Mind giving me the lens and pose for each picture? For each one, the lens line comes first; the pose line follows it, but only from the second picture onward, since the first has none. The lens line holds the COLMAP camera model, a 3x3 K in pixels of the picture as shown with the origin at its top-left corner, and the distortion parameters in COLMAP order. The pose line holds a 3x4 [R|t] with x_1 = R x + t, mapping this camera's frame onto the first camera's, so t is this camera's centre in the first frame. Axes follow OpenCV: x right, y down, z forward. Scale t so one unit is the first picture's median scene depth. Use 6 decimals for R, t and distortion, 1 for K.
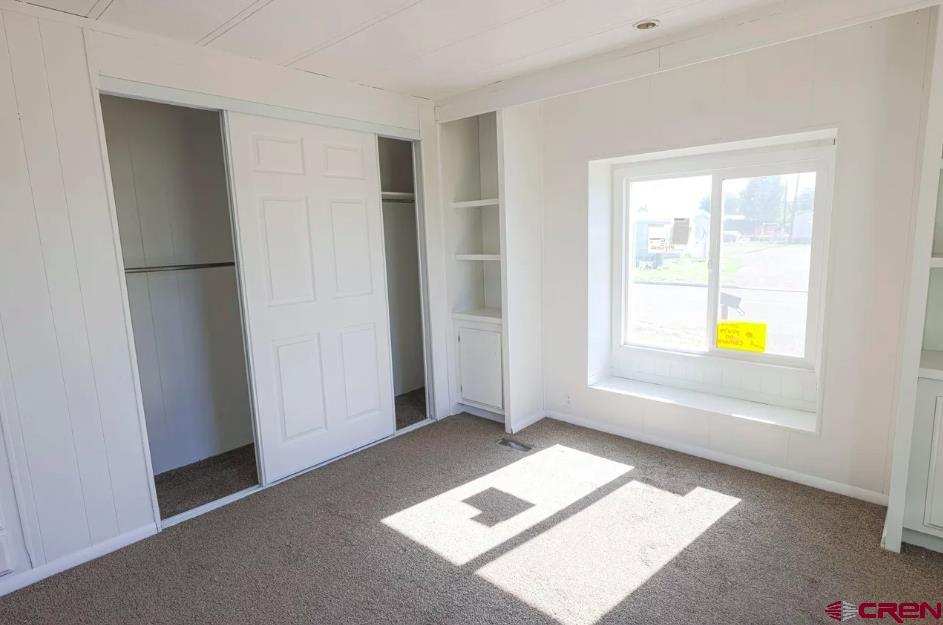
lens RADIAL K [[494.3, 0, 475.2], [0, 494.3, 309.5], [0, 0, 1]] dist [0.000167, -0.000137]
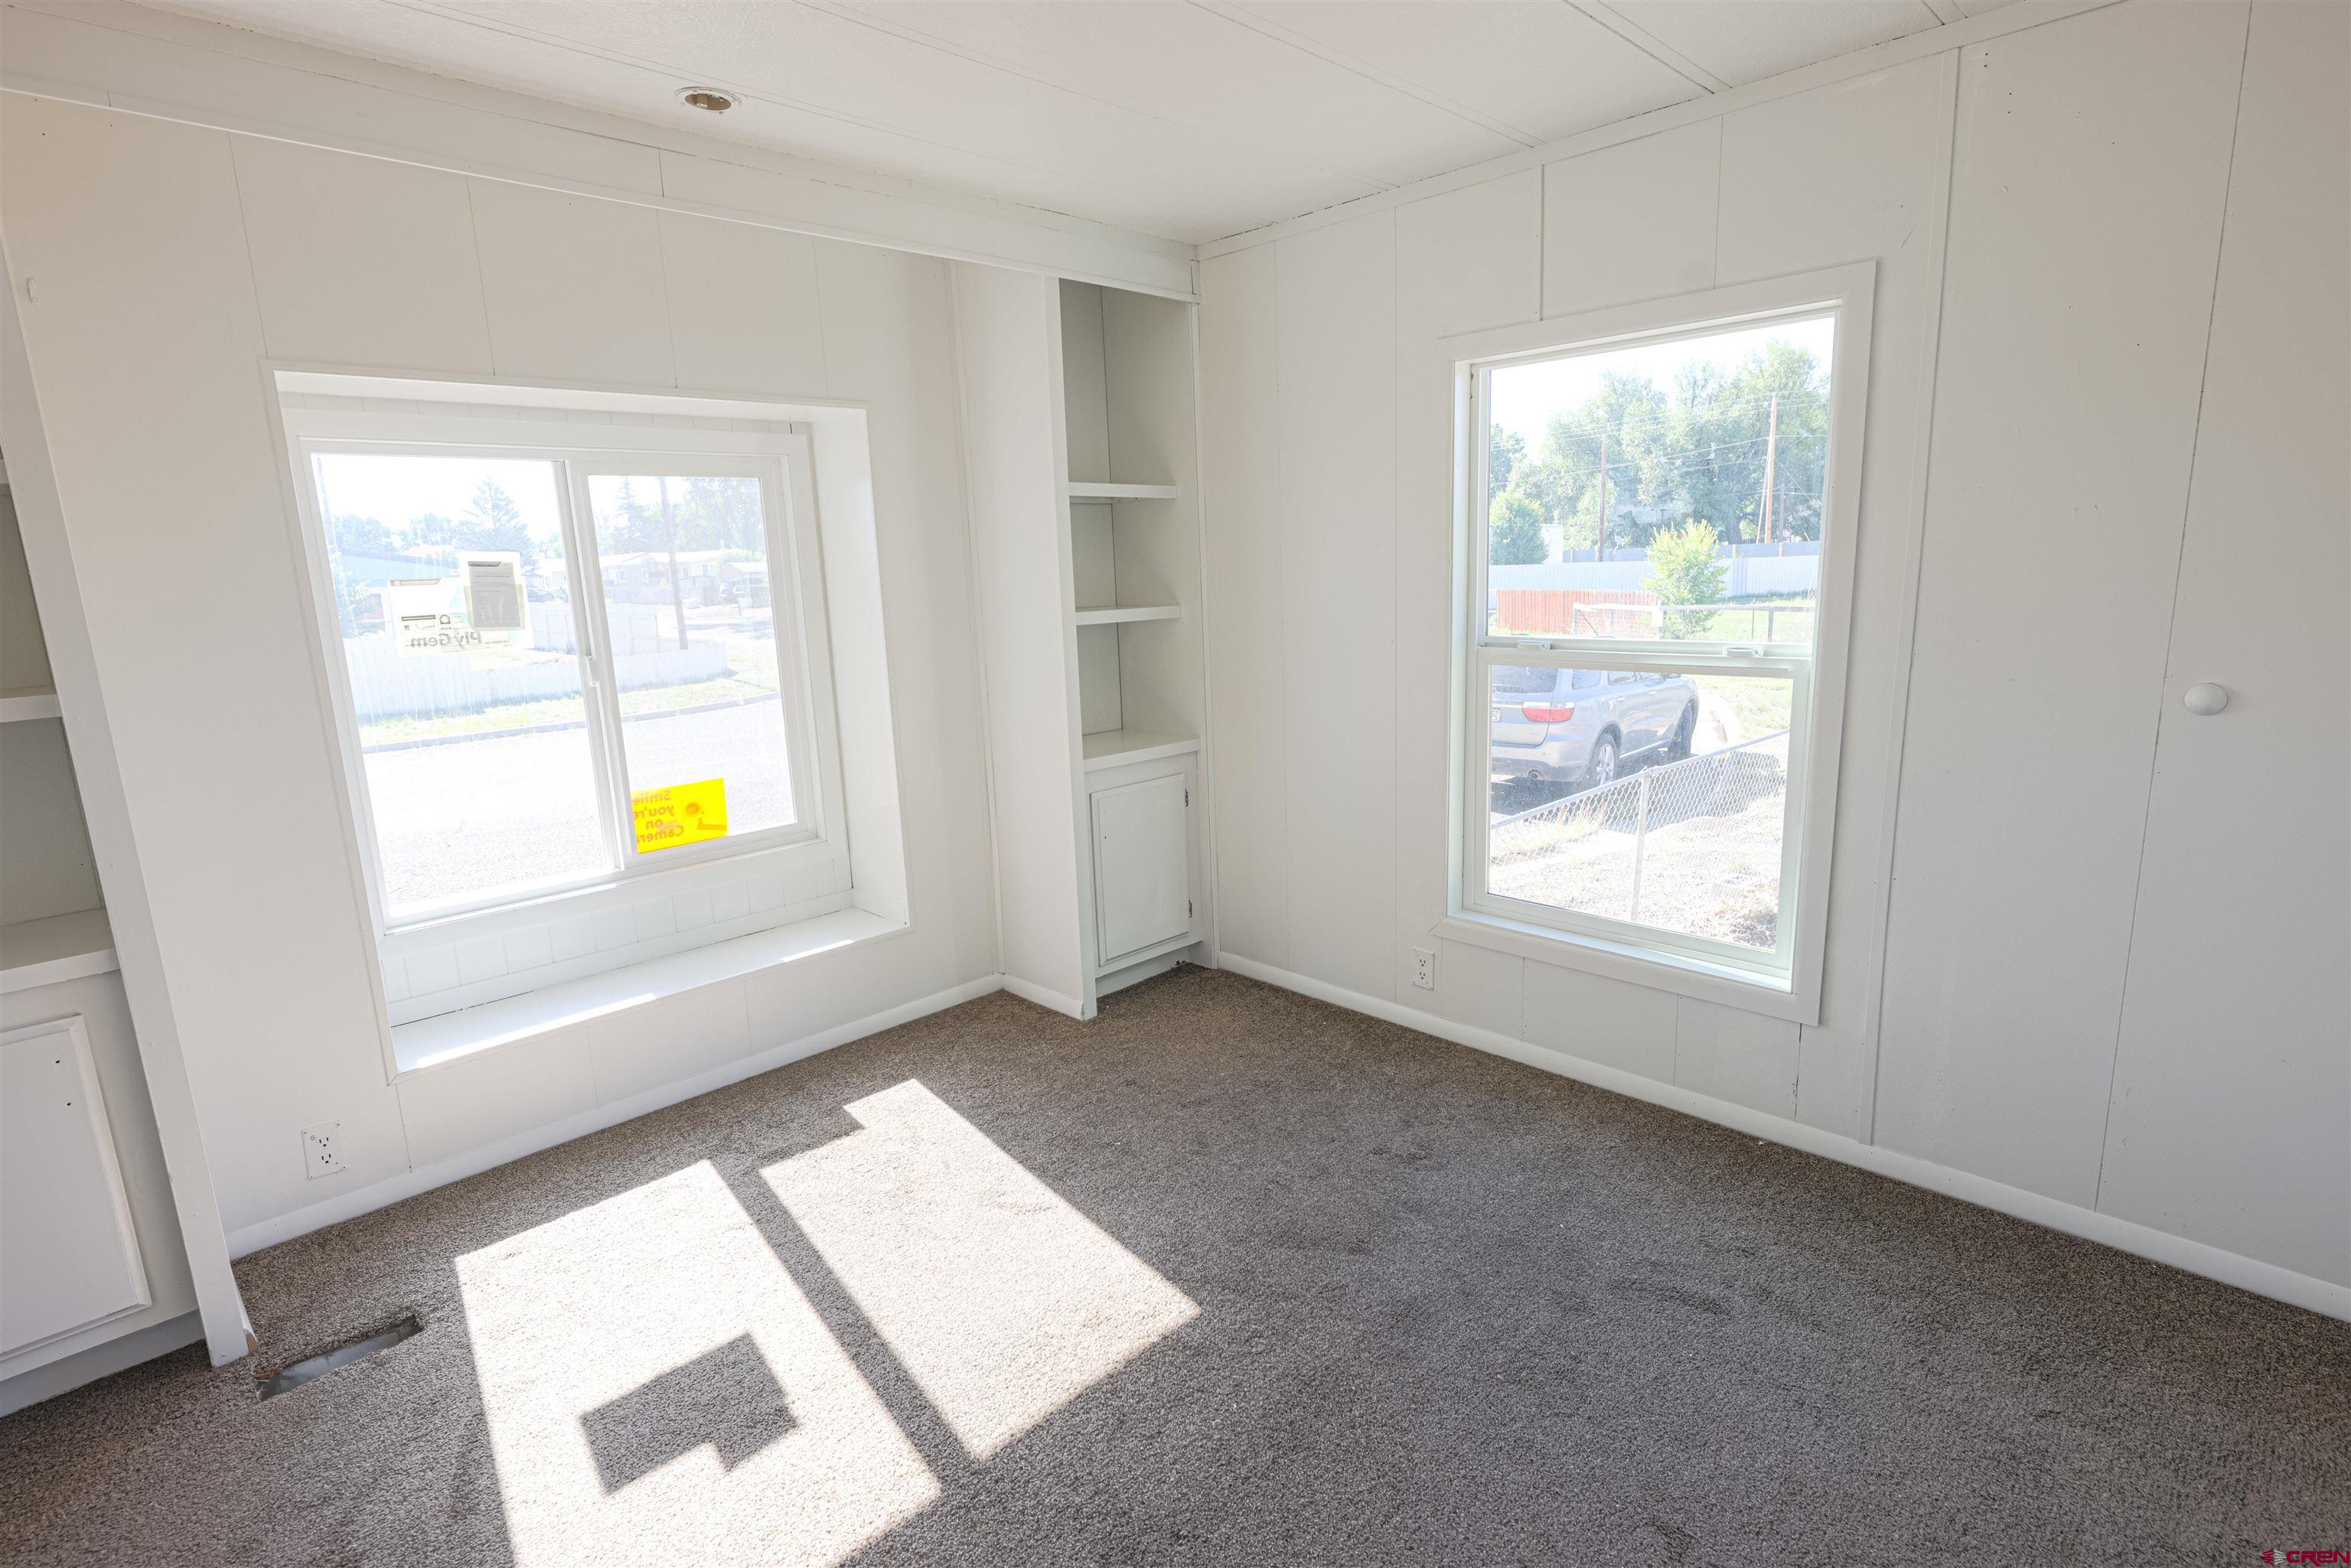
lens RADIAL K [[1150.3, 0, 1167.8], [0, 1150.3, 780.5], [0, 0, 1]] dist [0.001292, 0.000036]
pose [[0.073202, -0.164279, 0.983694, -0.527859], [0.189294, 0.970699, 0.148022, -0.055609], [-0.979188, 0.175372, 0.102154, 0.458932]]
